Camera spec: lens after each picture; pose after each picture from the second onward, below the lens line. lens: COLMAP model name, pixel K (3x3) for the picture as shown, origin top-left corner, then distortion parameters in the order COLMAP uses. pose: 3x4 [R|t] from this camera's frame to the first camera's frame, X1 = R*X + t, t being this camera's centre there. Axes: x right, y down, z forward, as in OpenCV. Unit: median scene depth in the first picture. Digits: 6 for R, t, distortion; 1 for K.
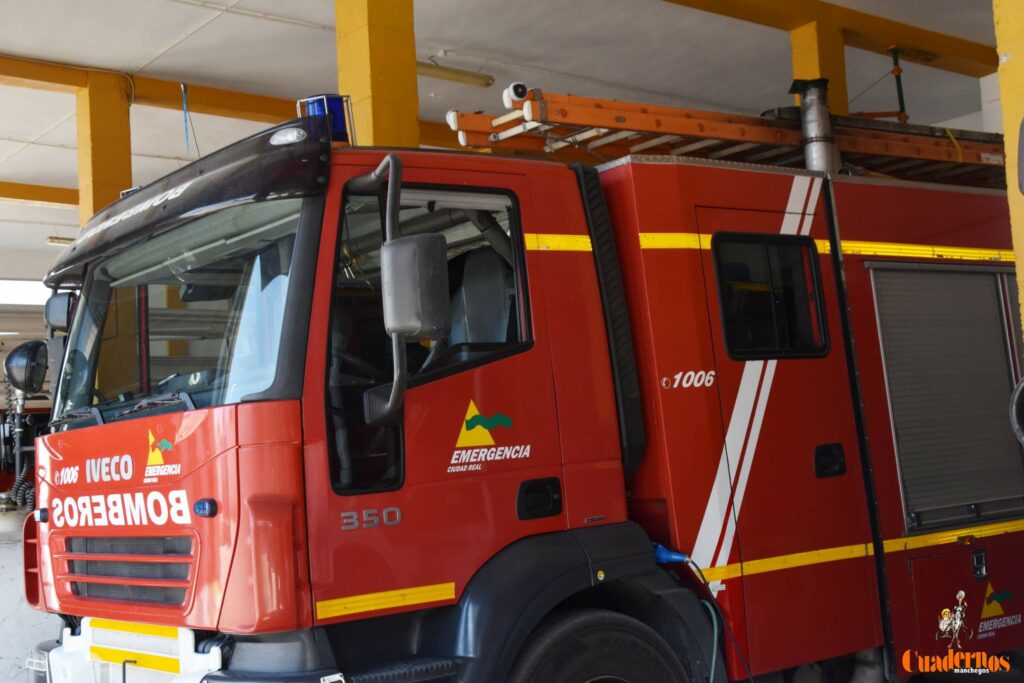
lens RADIAL K [[1393.2, 0, 512.0], [0, 1393.2, 341.5], [0, 0, 1]] dist [-0.009487, 0.008980]
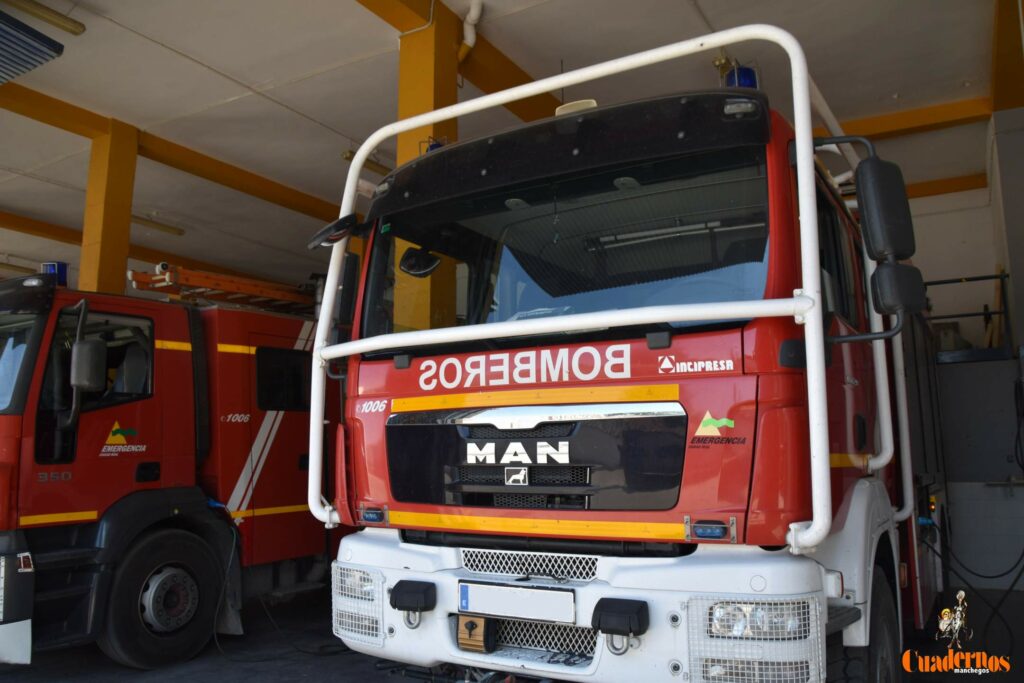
lens RADIAL K [[786.8, 0, 490.8], [0, 786.8, 340.2], [0, 0, 1]] dist [-0.163762, 0.109006]
pose [[0.925947, 0.101821, 0.363669, 0.056239], [-0.076519, 0.993577, -0.083359, -0.022044], [-0.369821, 0.049358, 0.927791, -0.206976]]
